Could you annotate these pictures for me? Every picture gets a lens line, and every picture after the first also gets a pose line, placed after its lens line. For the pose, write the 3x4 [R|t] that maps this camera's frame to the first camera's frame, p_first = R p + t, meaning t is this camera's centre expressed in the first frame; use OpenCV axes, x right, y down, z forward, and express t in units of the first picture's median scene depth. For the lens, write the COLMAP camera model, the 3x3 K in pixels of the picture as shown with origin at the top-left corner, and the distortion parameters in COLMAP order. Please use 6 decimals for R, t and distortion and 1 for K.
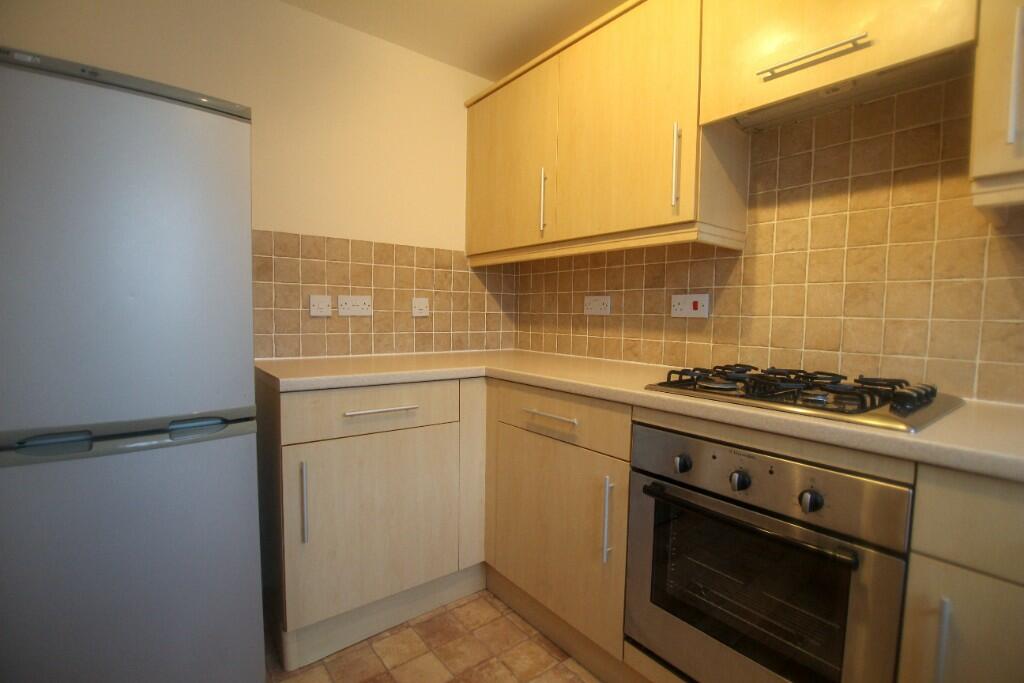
lens RADIAL K [[477.6, 0, 517.1], [0, 477.6, 345.8], [0, 0, 1]] dist [-0.018969, 0.000418]
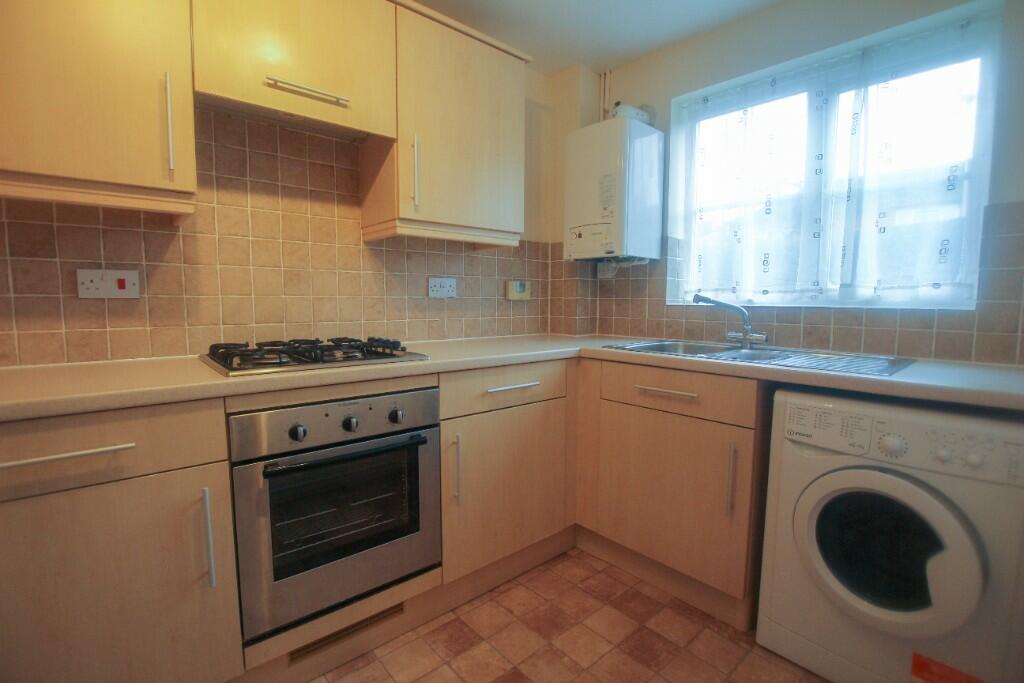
lens RADIAL K [[477.6, 0, 517.1], [0, 477.6, 345.8], [0, 0, 1]] dist [-0.018969, 0.000418]
pose [[-0.045512, -0.112615, 0.992596, -0.606446], [0.063224, 0.991309, 0.115368, -0.035459], [-0.996961, 0.068007, -0.037997, 0.435614]]
